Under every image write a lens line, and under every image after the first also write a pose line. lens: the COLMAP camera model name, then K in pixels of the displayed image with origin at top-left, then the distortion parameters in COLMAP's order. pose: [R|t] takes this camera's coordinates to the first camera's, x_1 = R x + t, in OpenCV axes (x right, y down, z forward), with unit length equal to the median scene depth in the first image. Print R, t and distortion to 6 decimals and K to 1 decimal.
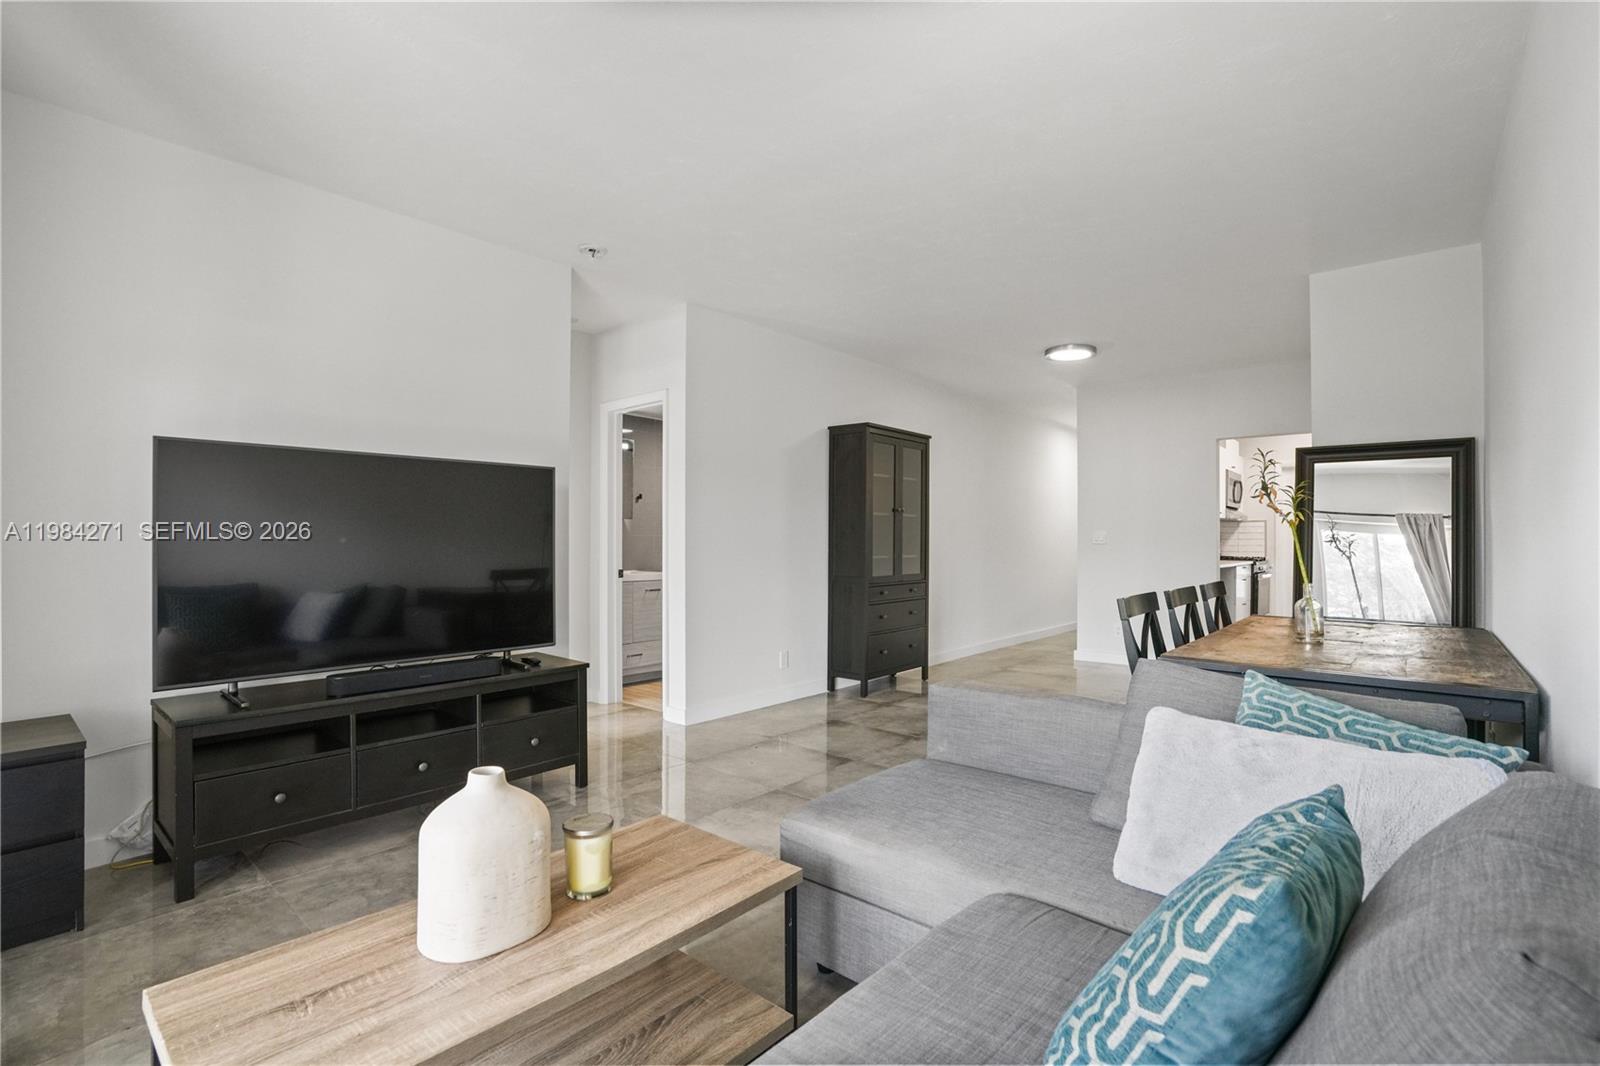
lens RADIAL K [[737.9, 0, 805.4], [0, 737.9, 531.2], [0, 0, 1]] dist [-0.067147, 0.031681]
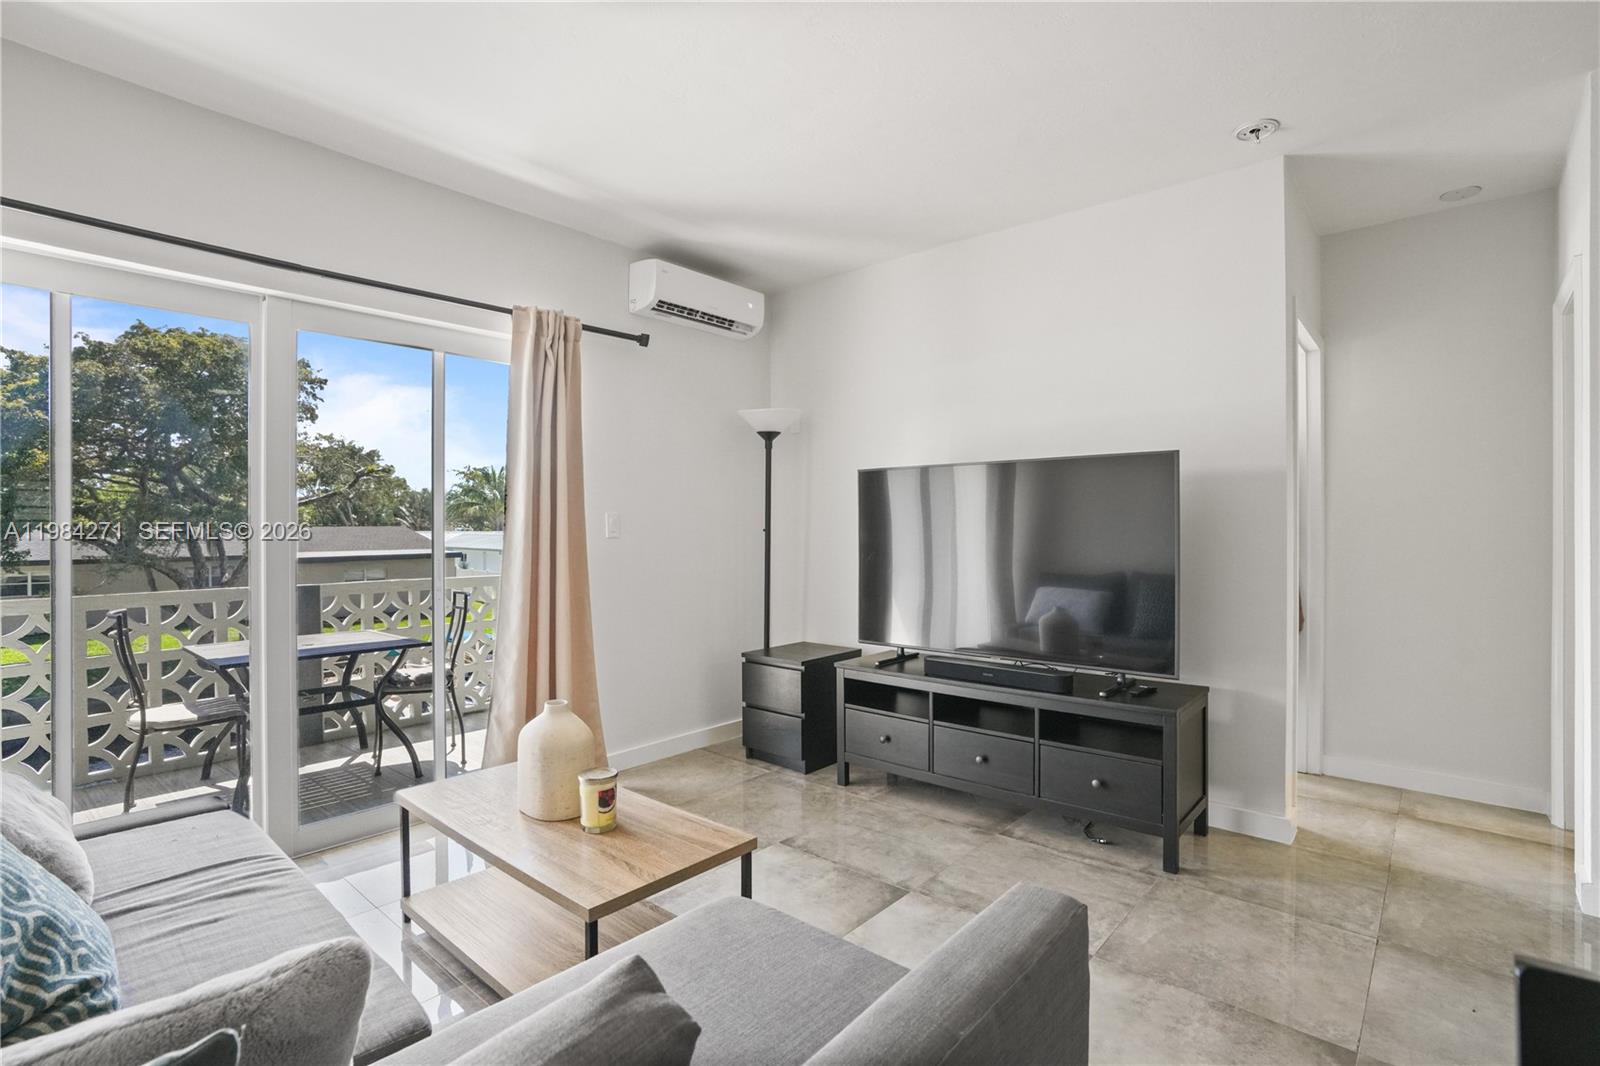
lens RADIAL K [[760.5, 0, 804.3], [0, 760.5, 527.7], [0, 0, 1]] dist [-0.046698, 0.020947]
pose [[0.003377, 0.001119, -0.999994, 0.605301], [0.009337, 0.999956, 0.001150, -0.012732], [0.999951, -0.009340, 0.003366, 0.811888]]
